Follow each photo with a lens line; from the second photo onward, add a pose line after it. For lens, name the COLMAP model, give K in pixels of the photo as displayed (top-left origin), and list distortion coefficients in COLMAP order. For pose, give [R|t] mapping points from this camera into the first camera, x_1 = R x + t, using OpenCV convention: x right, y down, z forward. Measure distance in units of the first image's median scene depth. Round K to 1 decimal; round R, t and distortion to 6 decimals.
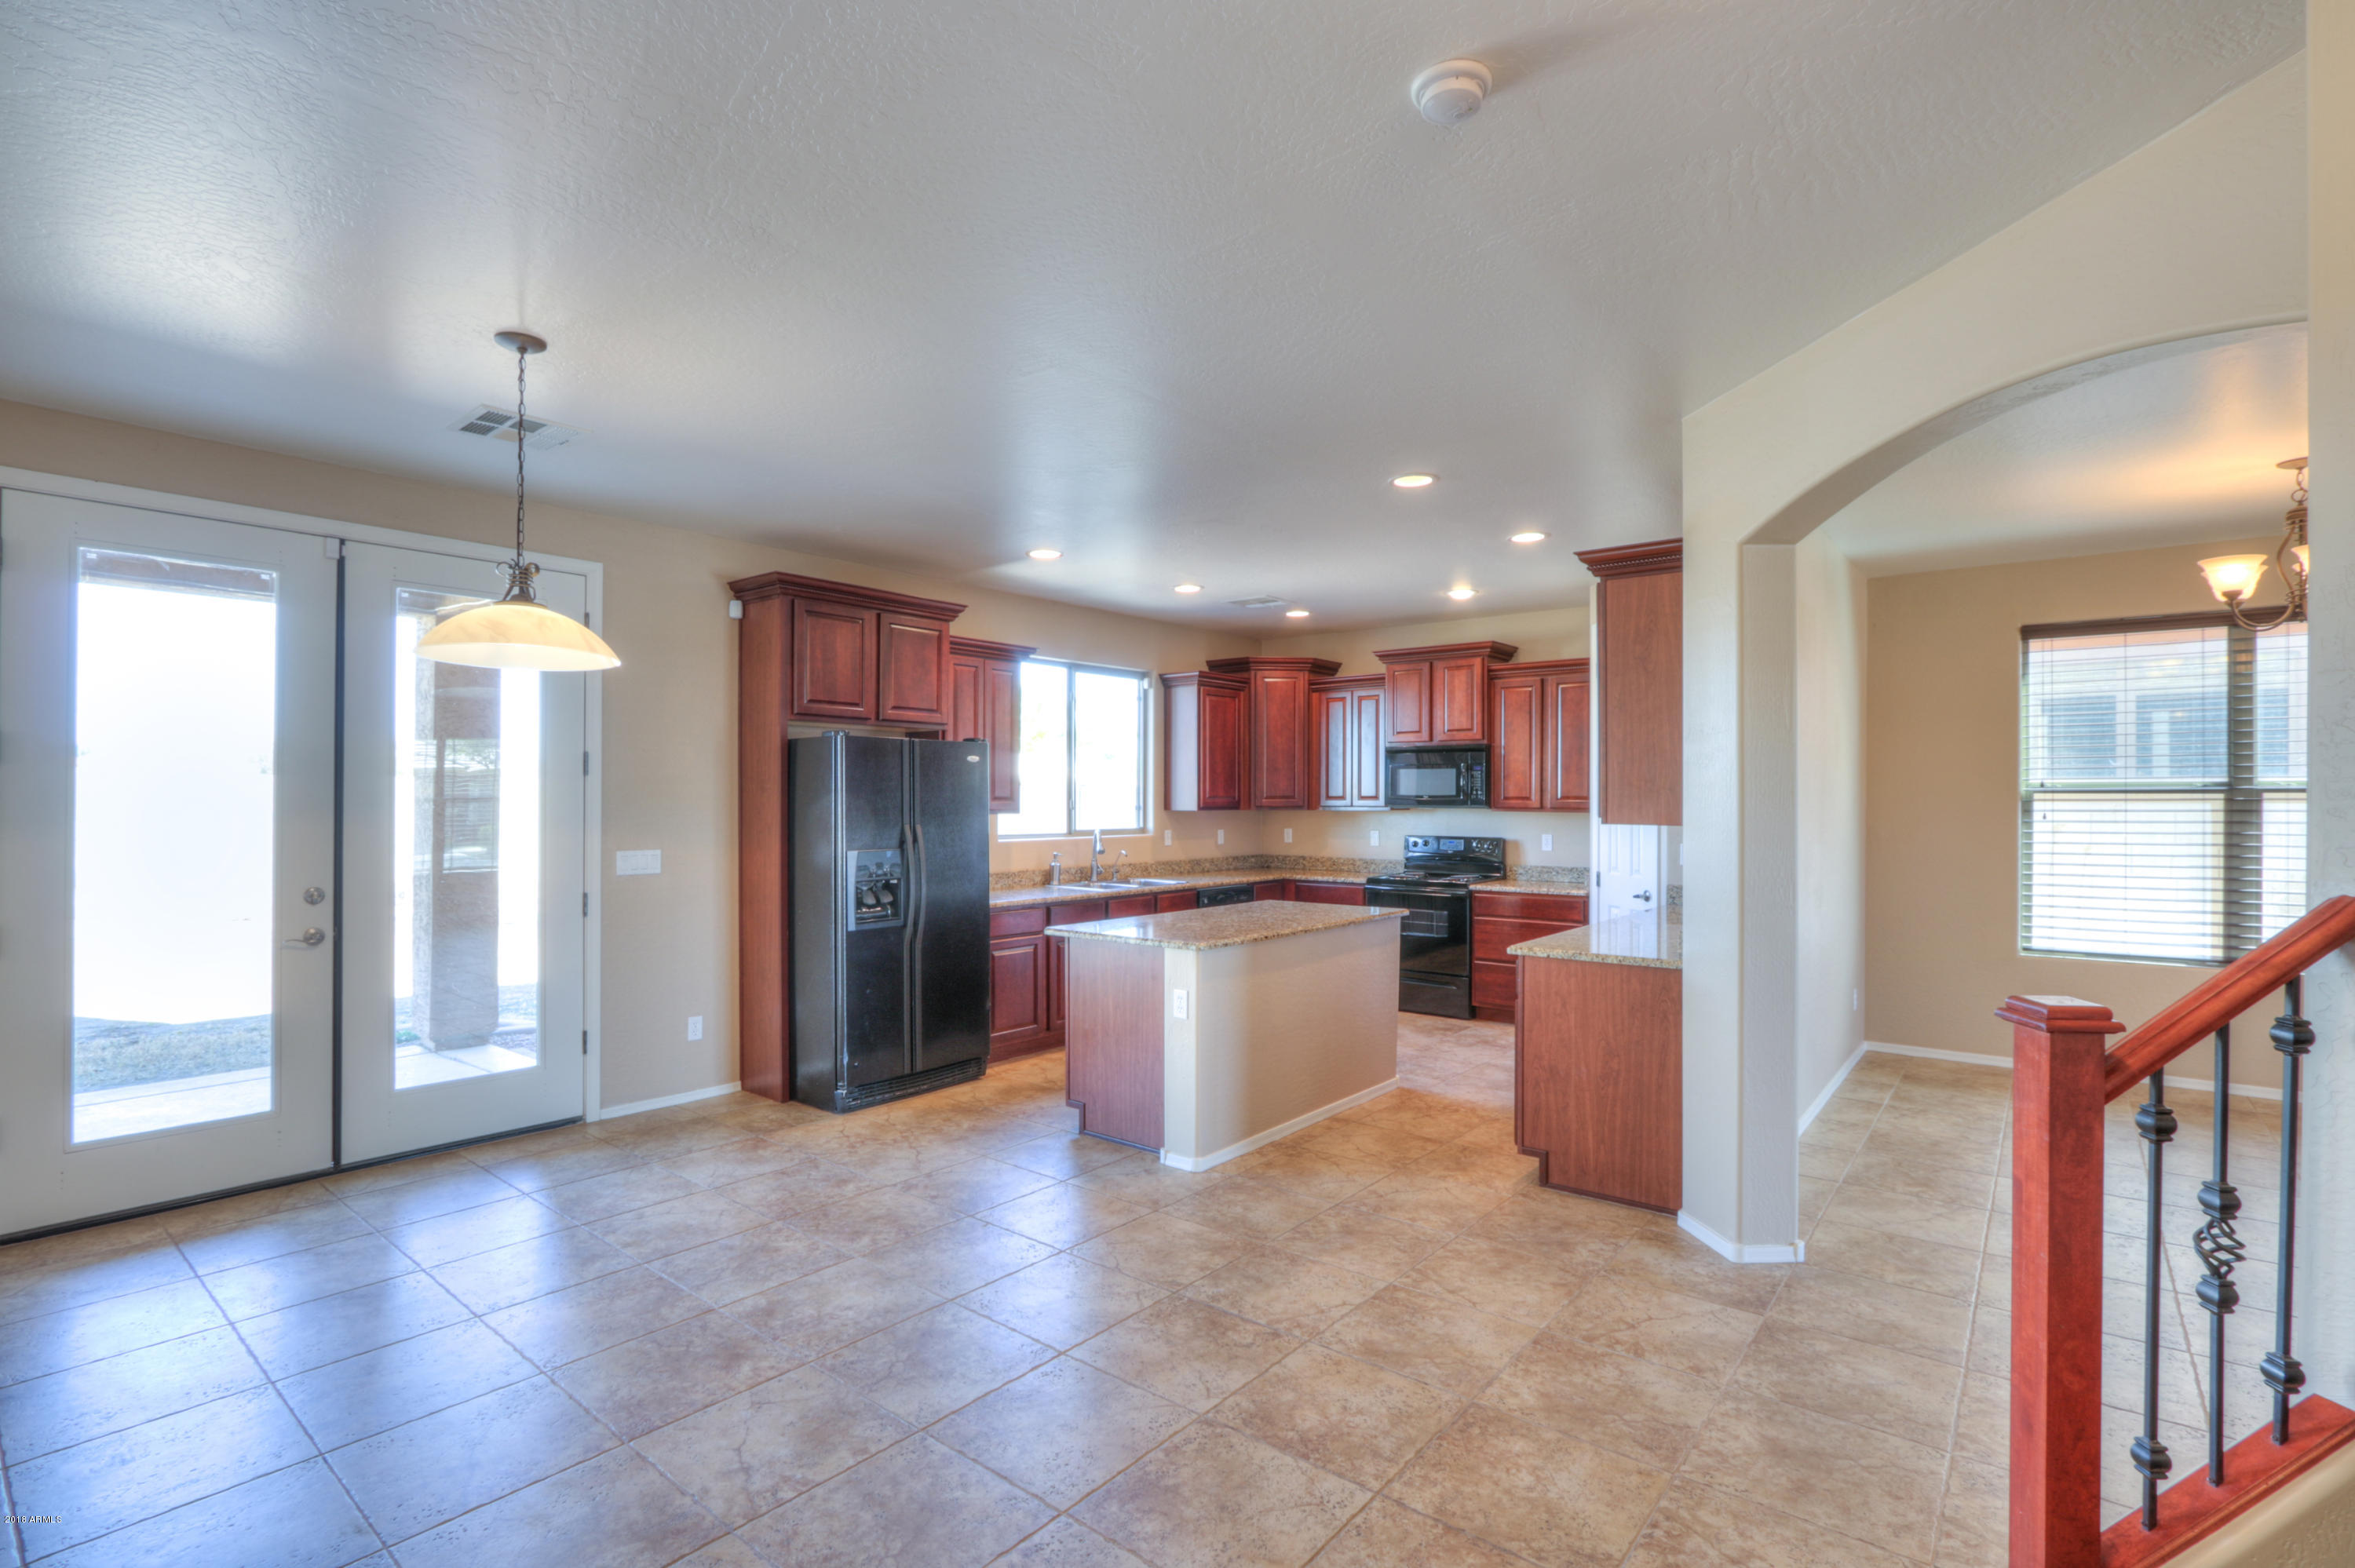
lens RADIAL K [[1087.2, 0, 1177.5], [0, 1087.2, 797.0], [0, 0, 1]] dist [-0.019257, 0.000068]
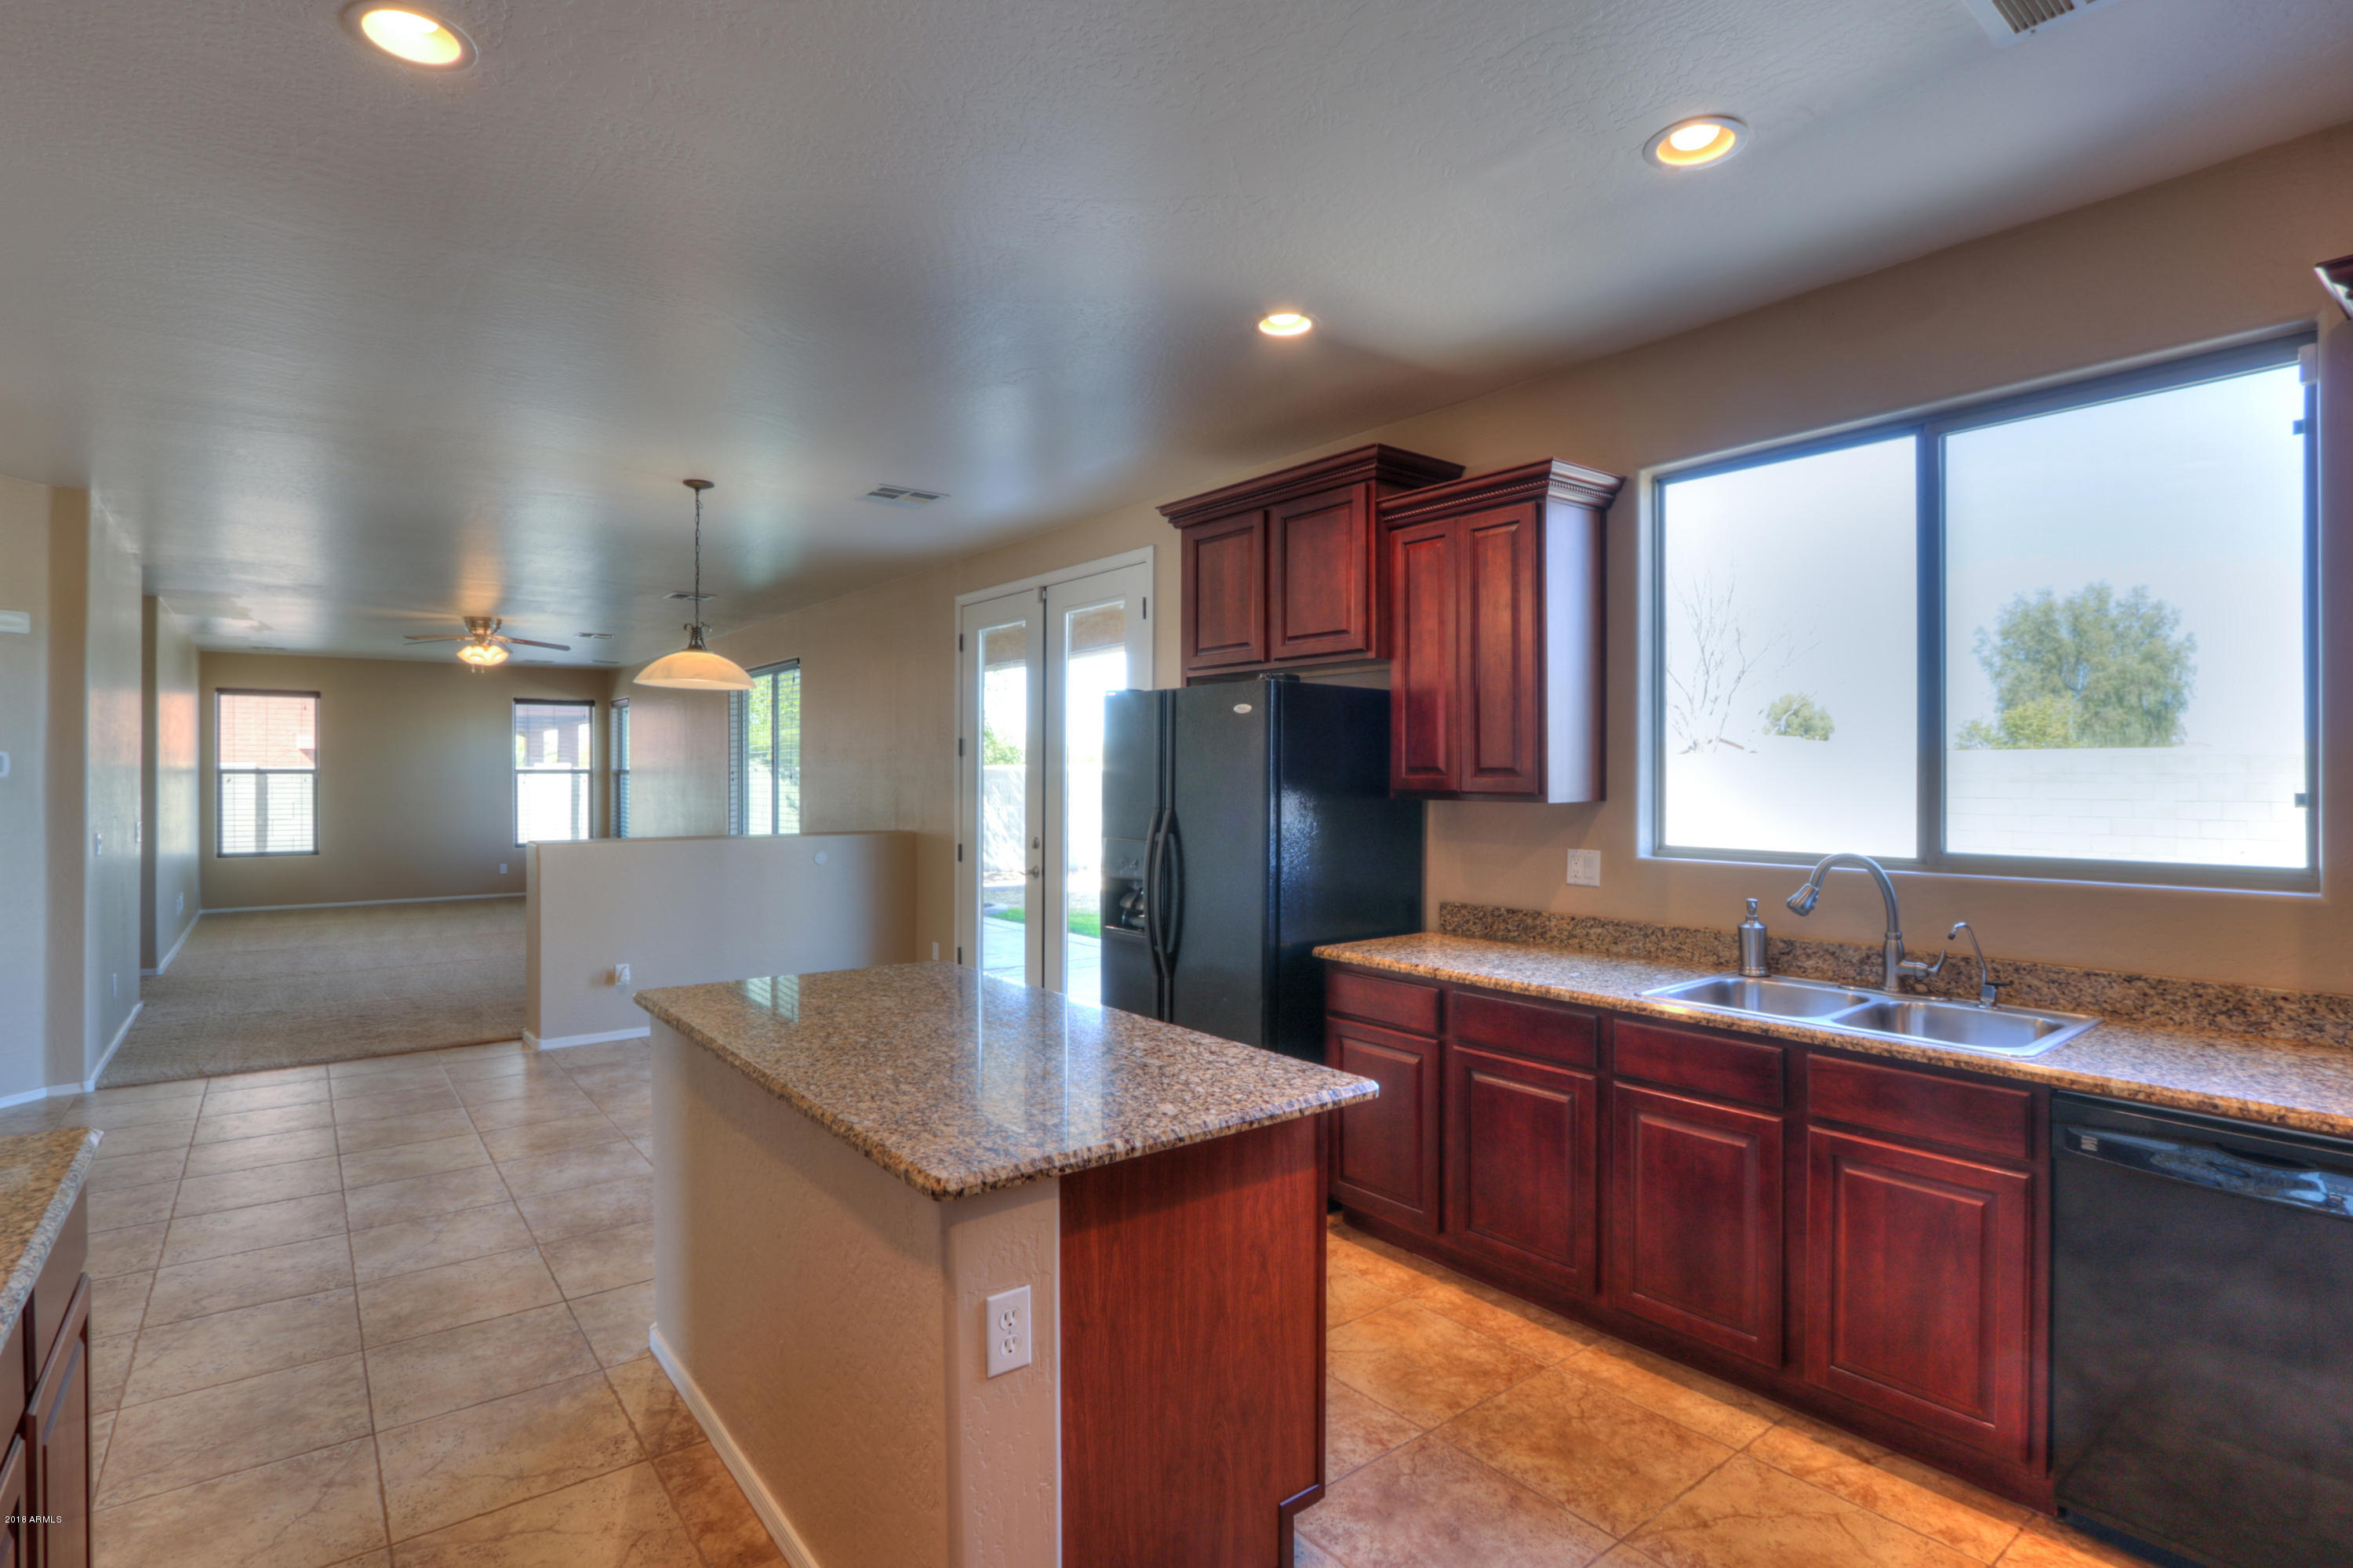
lens RADIAL K [[1150.8, 0, 1173.5], [0, 1150.8, 780.0], [0, 0, 1]] dist [-0.018245, 0.000254]
pose [[-0.227760, 0.001714, -0.973716, 0.367850], [0.001922, 0.999997, 0.001311, 0.003953], [0.973716, -0.001573, -0.227762, 0.875234]]
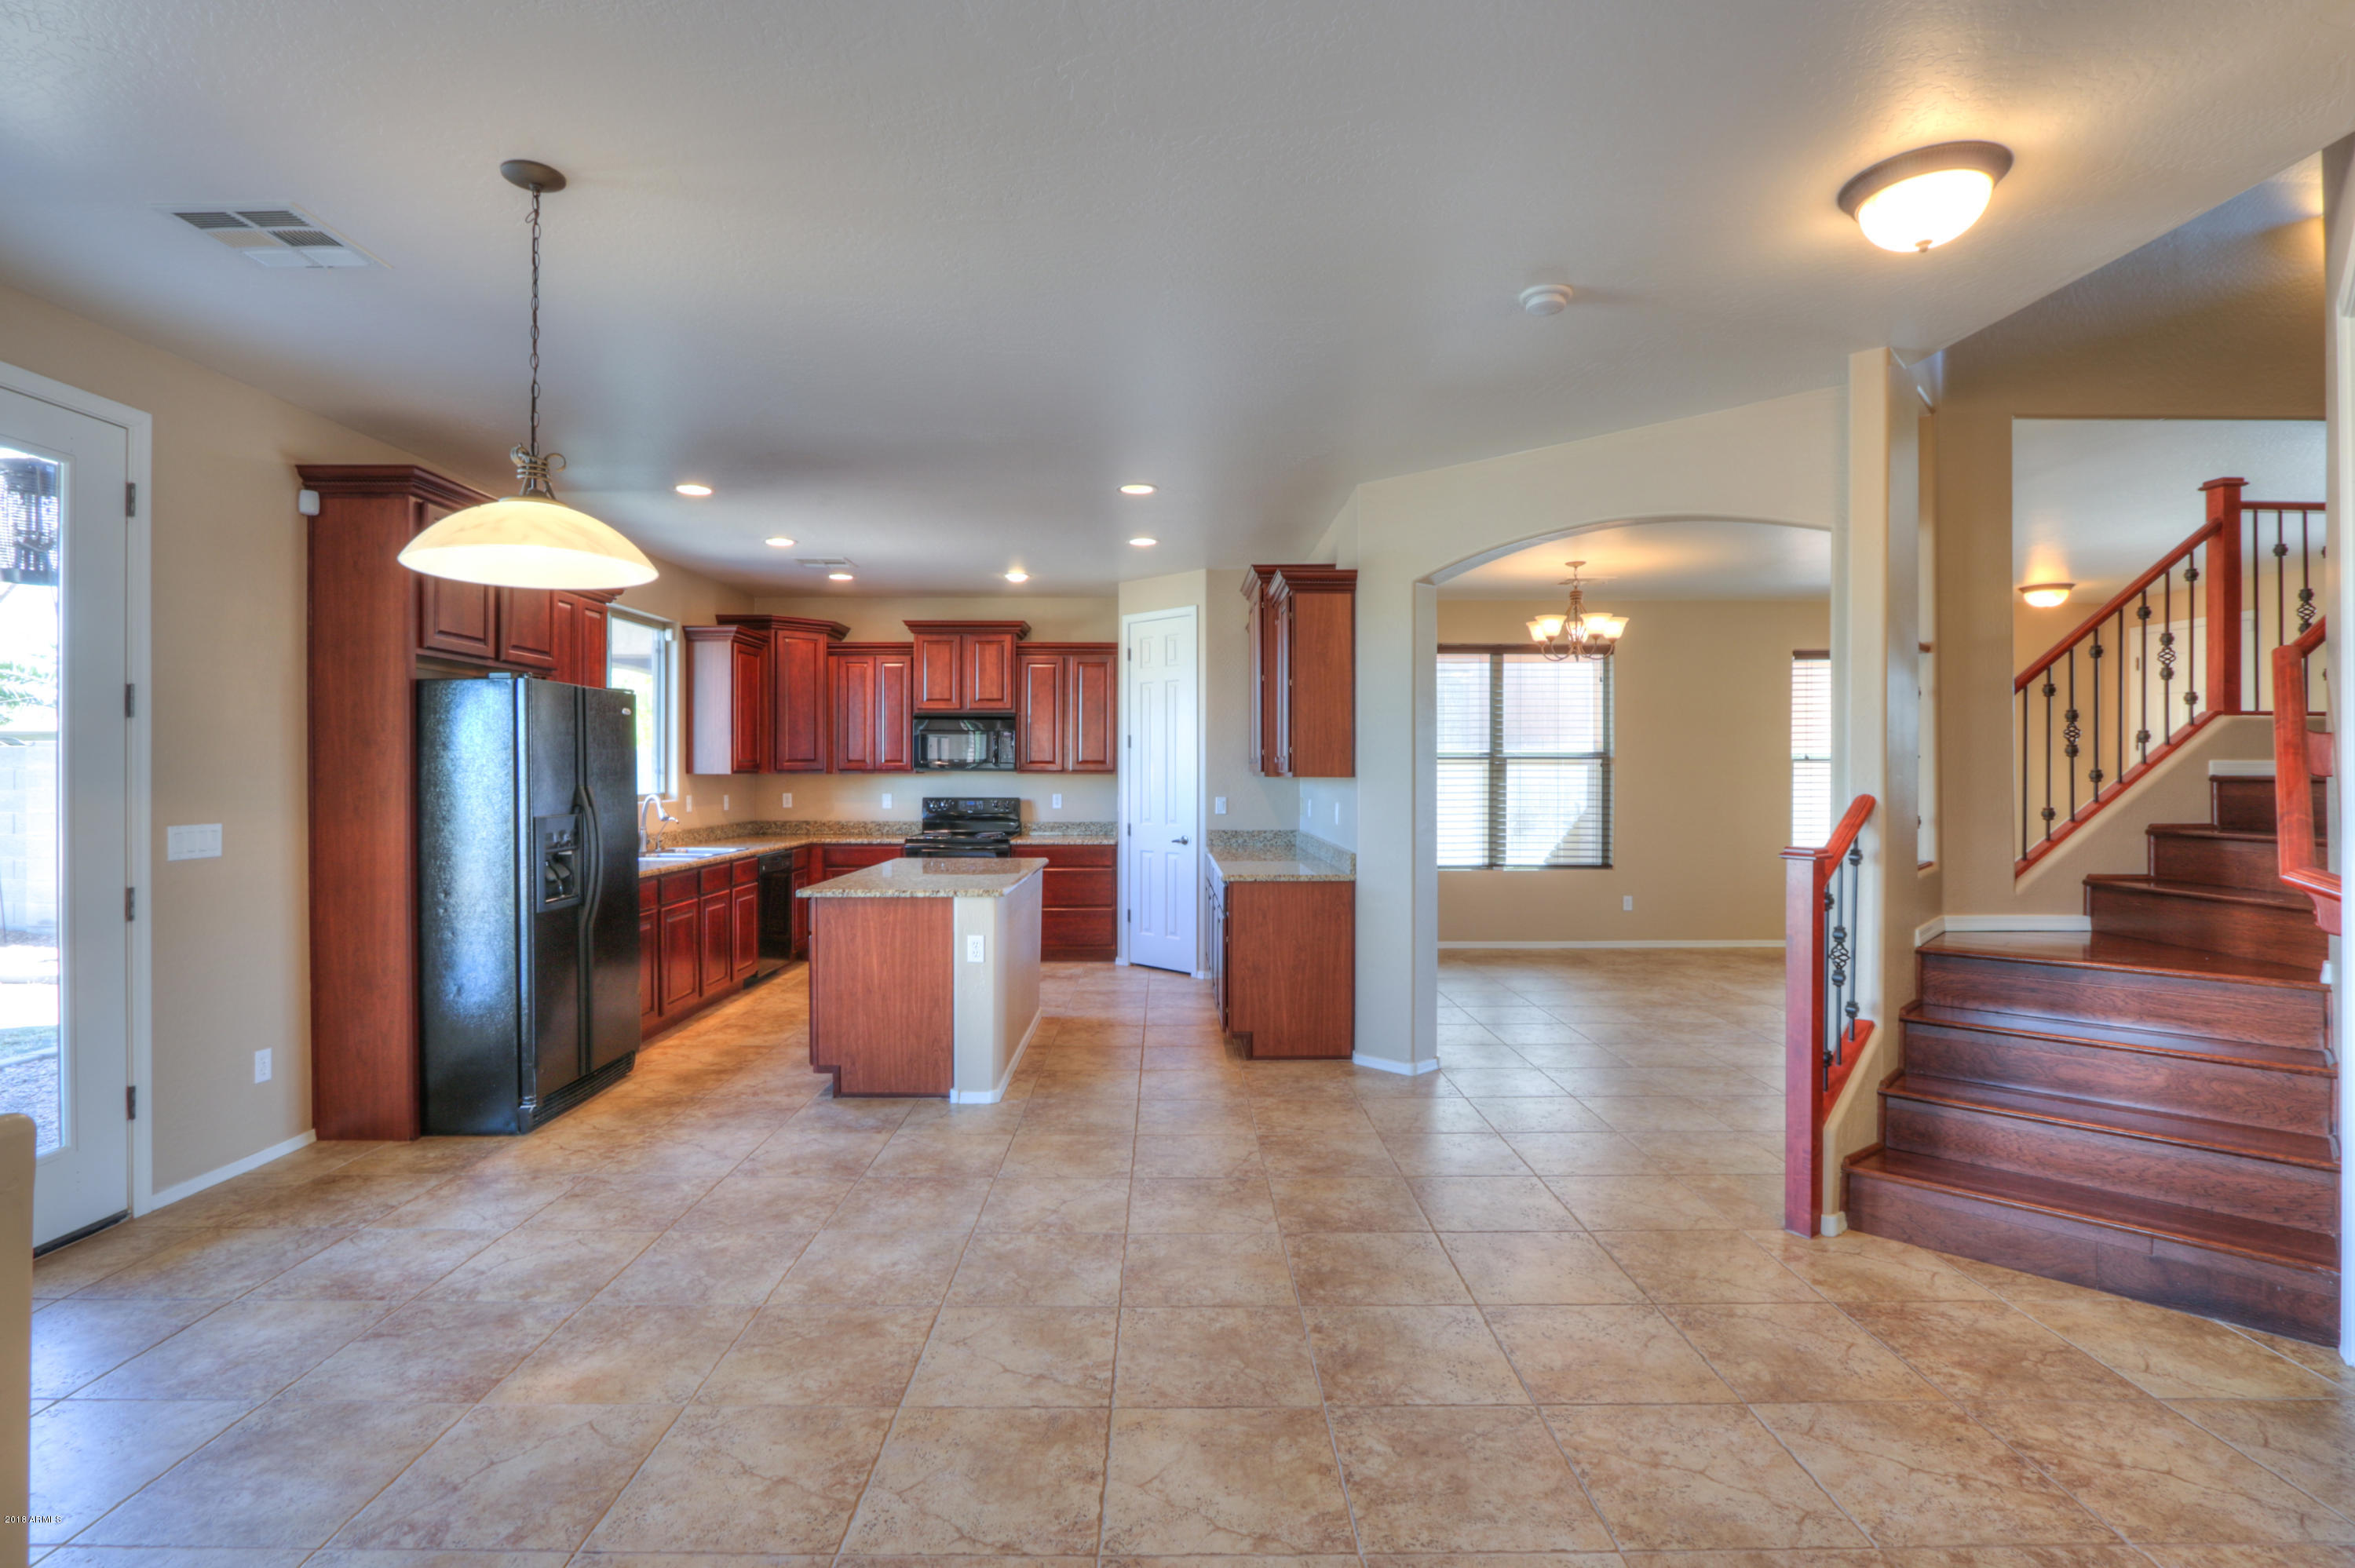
lens RADIAL K [[1099.7, 0, 1167.2], [0, 1099.7, 773.9], [0, 0, 1]] dist [-0.014425, 0.000603]
pose [[0.776296, -0.002214, 0.630365, -0.321695], [-0.001069, 0.999988, 0.004829, 0.008169], [-0.630368, -0.004423, 0.776284, 0.028703]]
